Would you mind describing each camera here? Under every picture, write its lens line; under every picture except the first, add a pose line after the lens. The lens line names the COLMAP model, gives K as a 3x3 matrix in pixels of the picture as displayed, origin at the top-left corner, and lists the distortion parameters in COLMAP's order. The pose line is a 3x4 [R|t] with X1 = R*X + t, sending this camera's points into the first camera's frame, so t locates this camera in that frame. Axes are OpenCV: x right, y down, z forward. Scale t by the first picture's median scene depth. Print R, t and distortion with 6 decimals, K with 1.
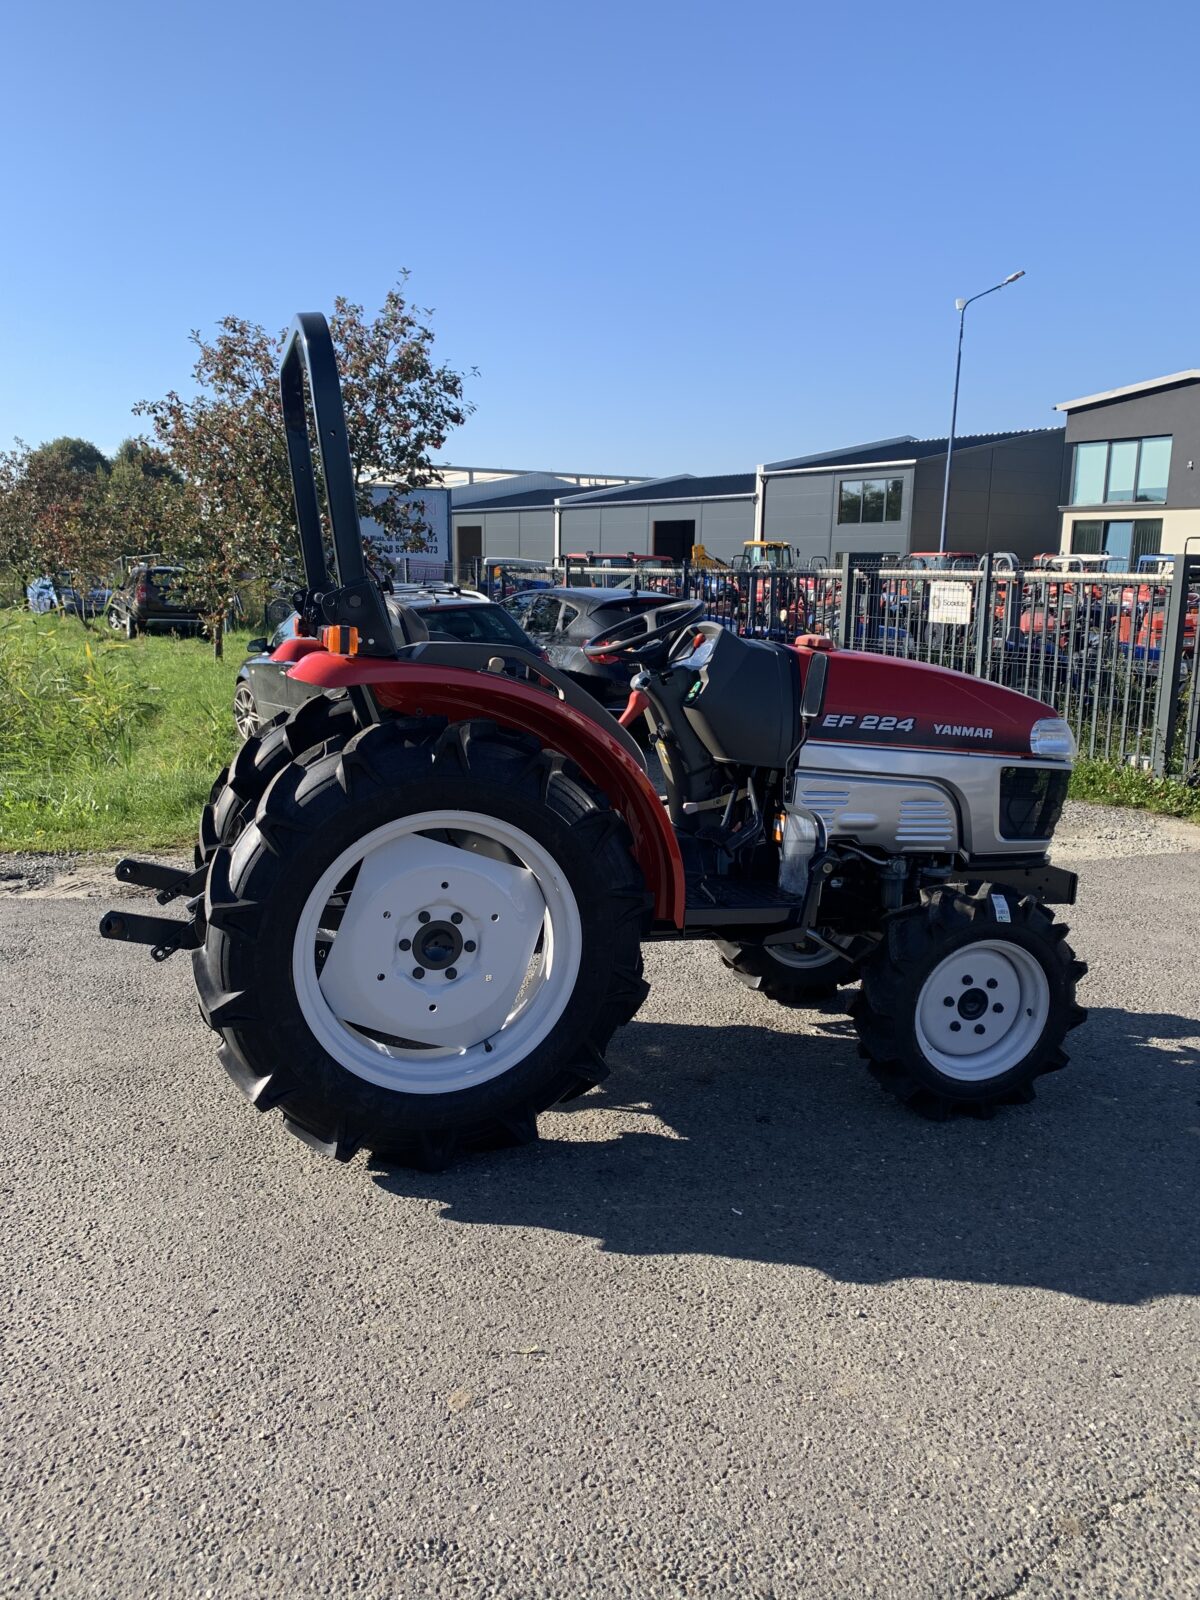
lens RADIAL K [[1192.2, 0, 607.6], [0, 1192.2, 796.2], [0, 0, 1]] dist [-0.000397, -0.002429]
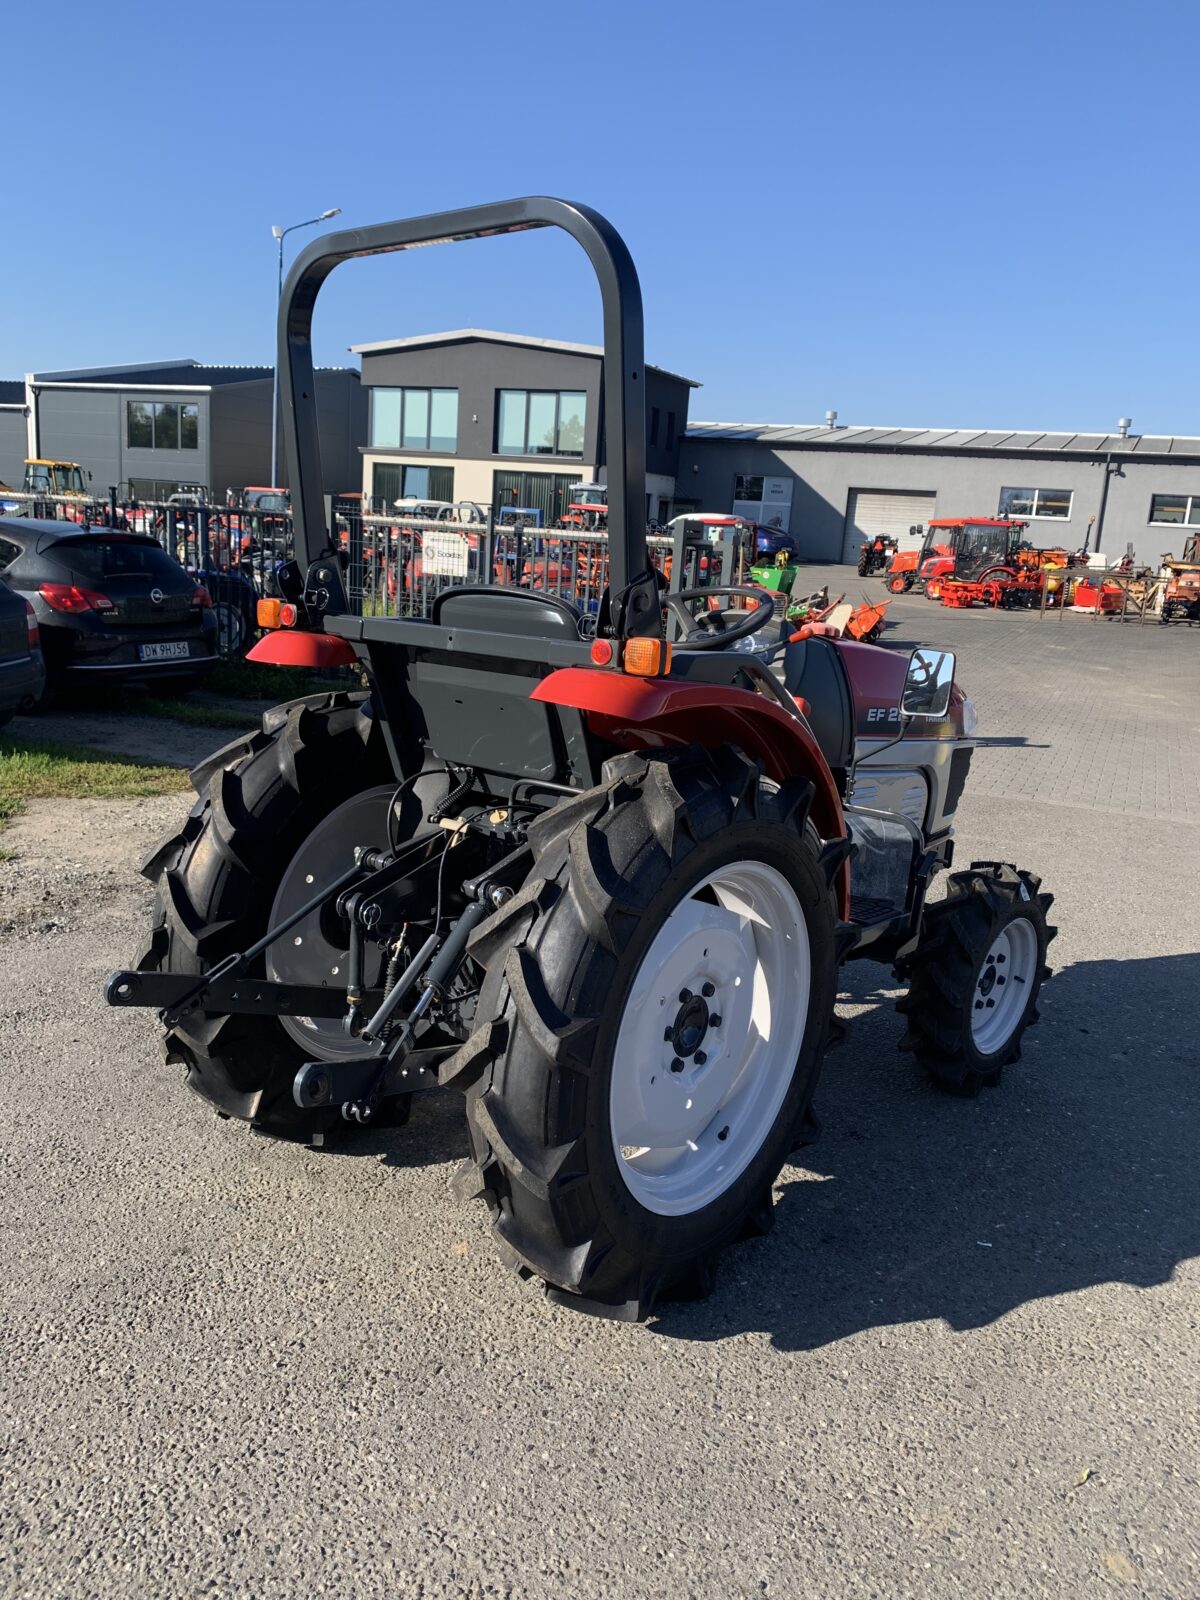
lens RADIAL K [[1192.2, 0, 607.6], [0, 1192.2, 796.2], [0, 0, 1]] dist [-0.000397, -0.002429]
pose [[0.846946, -0.074293, 0.526462, -0.603760], [0.046352, 0.996737, 0.066087, -0.088026], [-0.529654, -0.031570, 0.847626, 0.341382]]
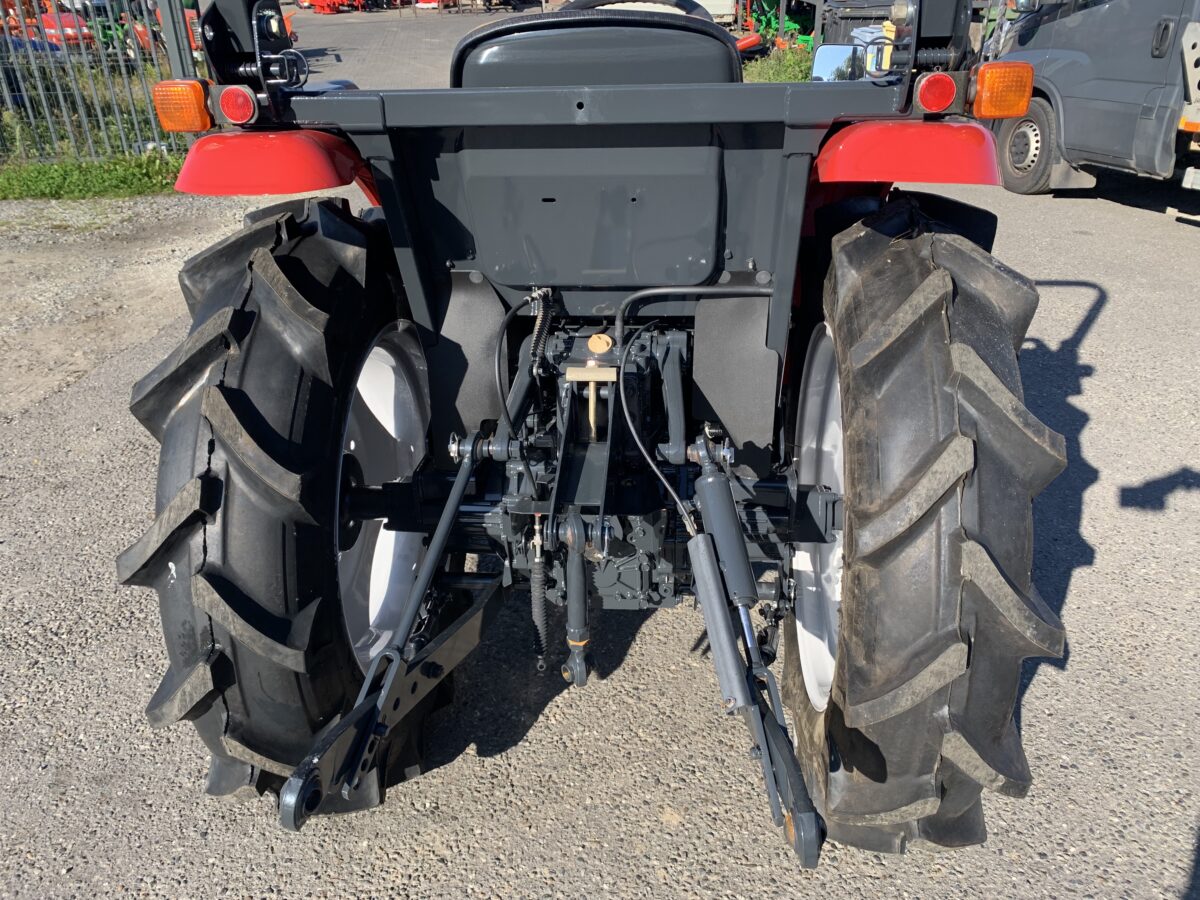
lens RADIAL K [[894.1, 0, 600.0], [0, 894.1, 450.0], [0, 0, 1]] dist [-0.000397, -0.002429]
pose [[0.414526, -0.445944, 0.793285, -0.639344], [0.177995, 0.894600, 0.409888, -0.170629], [-0.892460, -0.028708, 0.450211, 0.895520]]
